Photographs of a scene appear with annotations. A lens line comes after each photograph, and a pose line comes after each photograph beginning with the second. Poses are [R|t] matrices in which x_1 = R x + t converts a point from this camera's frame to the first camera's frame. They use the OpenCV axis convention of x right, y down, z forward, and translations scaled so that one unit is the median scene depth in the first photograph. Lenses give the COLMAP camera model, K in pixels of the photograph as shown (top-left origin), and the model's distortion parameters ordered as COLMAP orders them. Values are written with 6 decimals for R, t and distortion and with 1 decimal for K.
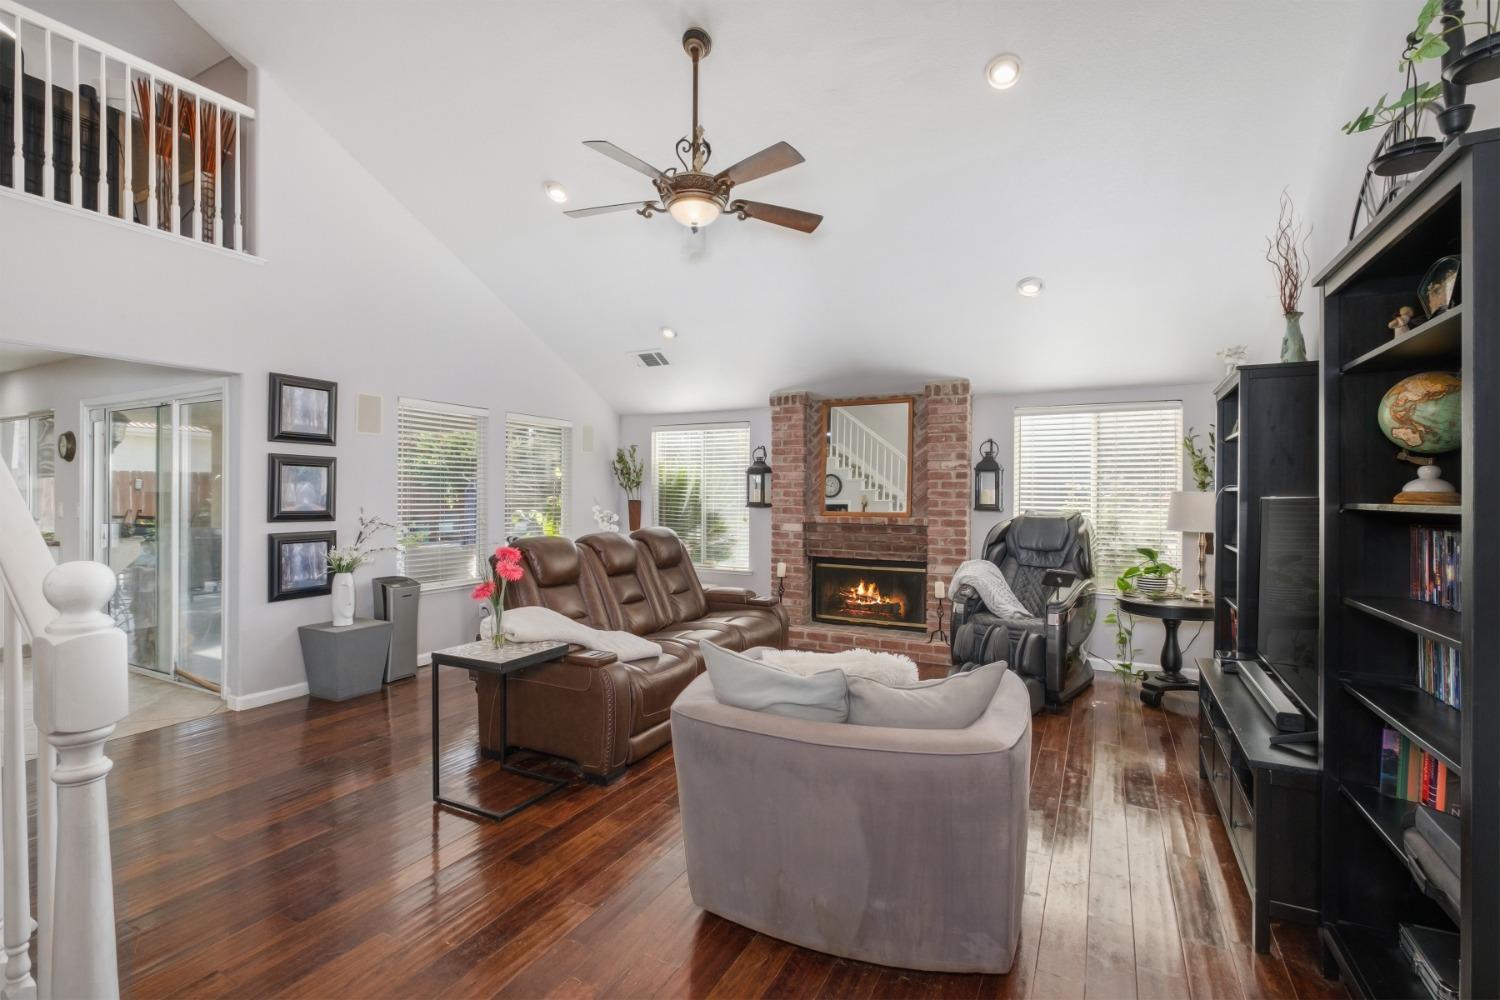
lens RADIAL K [[671.1, 0, 754.8], [0, 671.1, 497.2], [0, 0, 1]] dist [-0.000426, 0.000208]
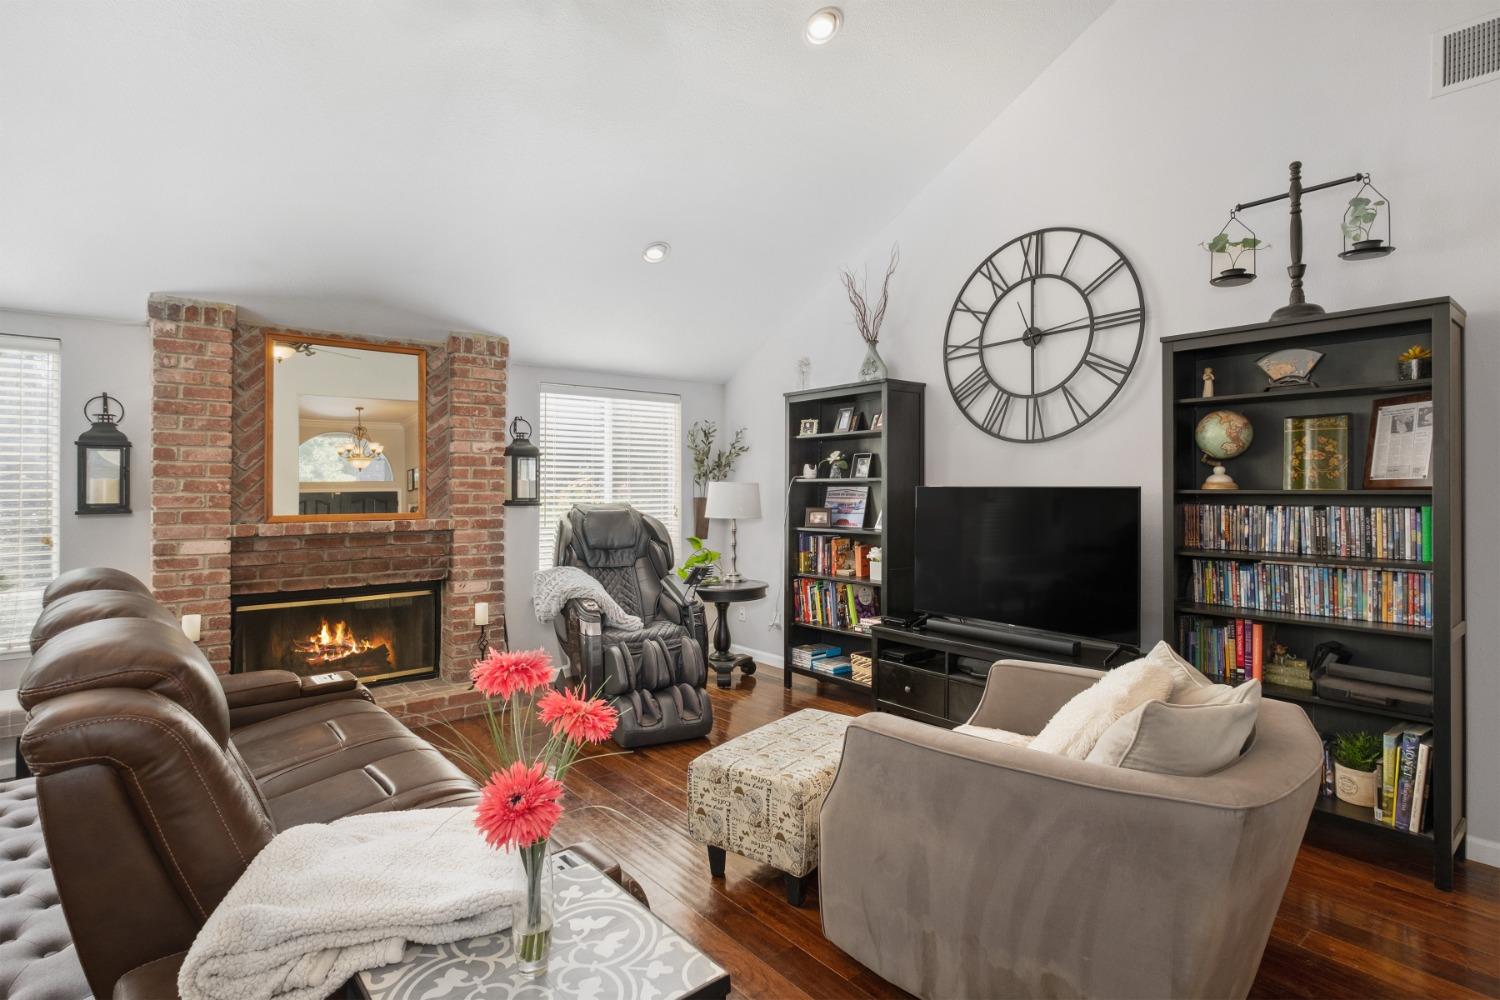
lens RADIAL K [[732.3, 0, 754.4], [0, 732.3, 497.8], [0, 0, 1]] dist [0.001641, 0.001217]
pose [[0.423541, -0.021459, 0.905623, -0.318133], [0.008862, 0.999770, 0.019545, -0.004276], [-0.905834, -0.000252, 0.423633, 0.360151]]
